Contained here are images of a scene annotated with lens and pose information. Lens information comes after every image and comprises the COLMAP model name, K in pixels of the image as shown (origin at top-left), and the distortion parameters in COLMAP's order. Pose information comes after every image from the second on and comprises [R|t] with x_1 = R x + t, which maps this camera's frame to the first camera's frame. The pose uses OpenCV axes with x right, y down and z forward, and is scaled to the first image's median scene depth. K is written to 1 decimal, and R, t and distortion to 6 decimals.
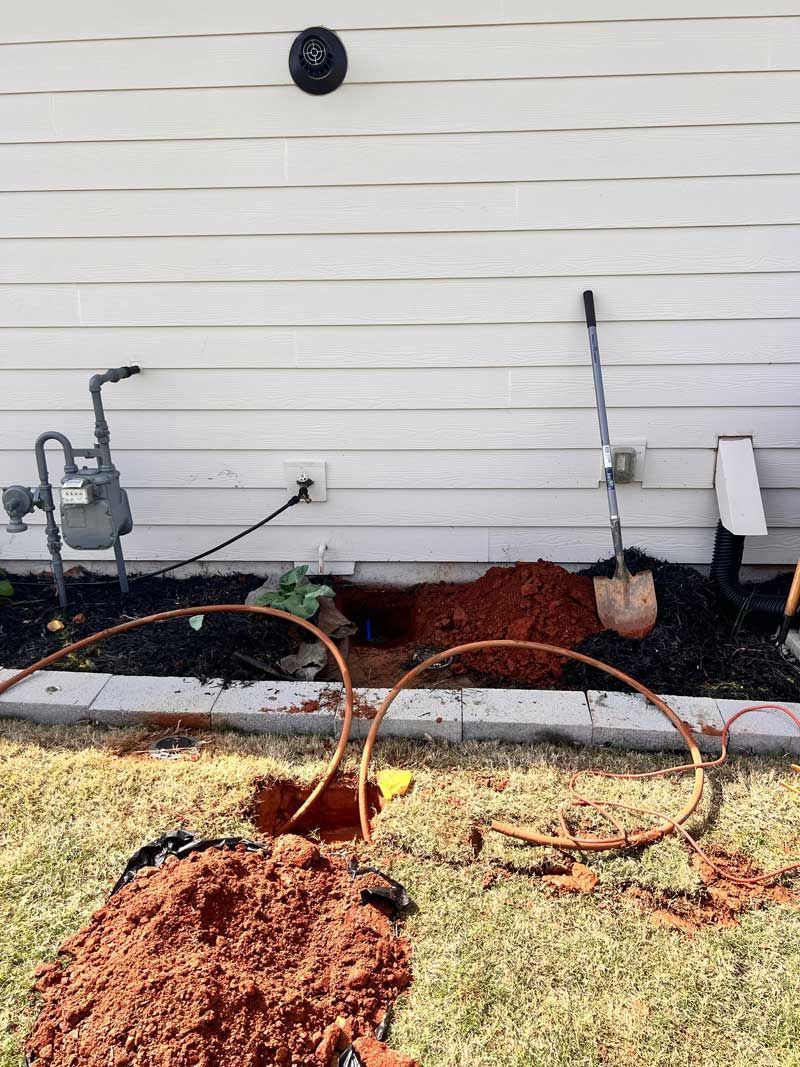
lens RADIAL K [[788.2, 0, 400.4], [0, 788.2, 546.6], [0, 0, 1]] dist [-0.025514, 0.003414]
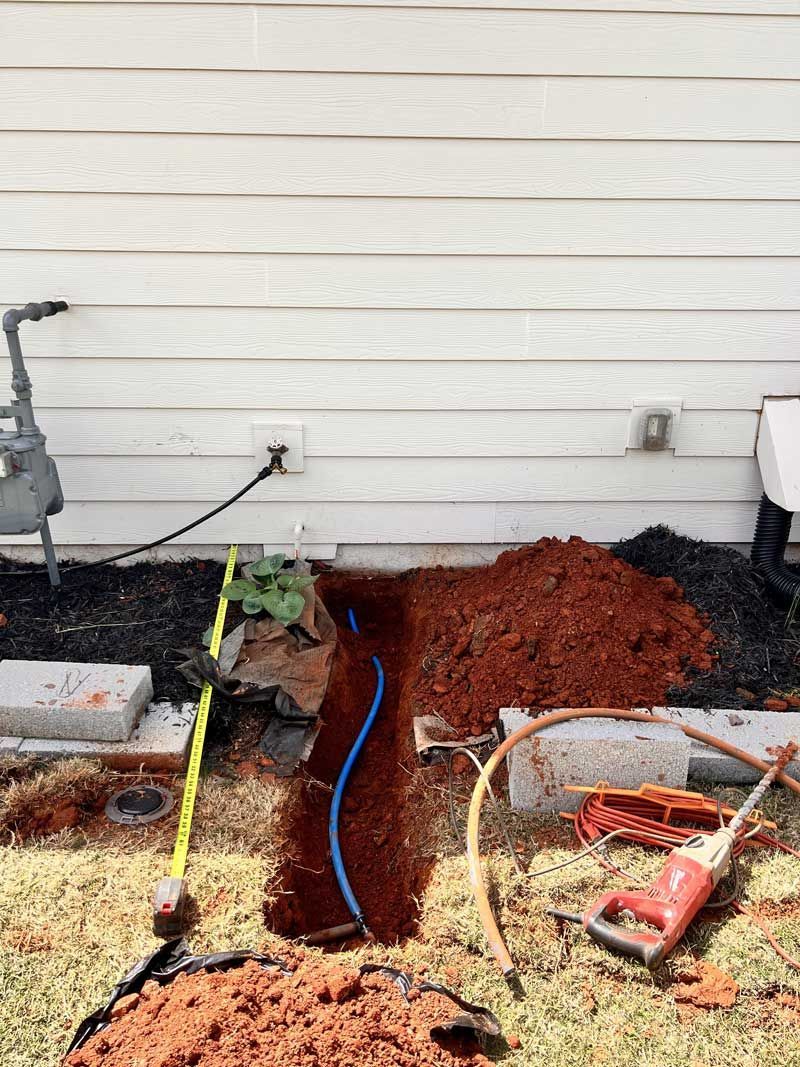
lens RADIAL K [[795.4, 0, 399.9], [0, 795.4, 555.0], [0, 0, 1]] dist [-0.010869, -0.001207]
pose [[0.996128, -0.010843, 0.087238, -0.069768], [0.006191, 0.998553, 0.053416, -0.015082], [-0.087691, -0.052669, 0.994754, 0.159556]]
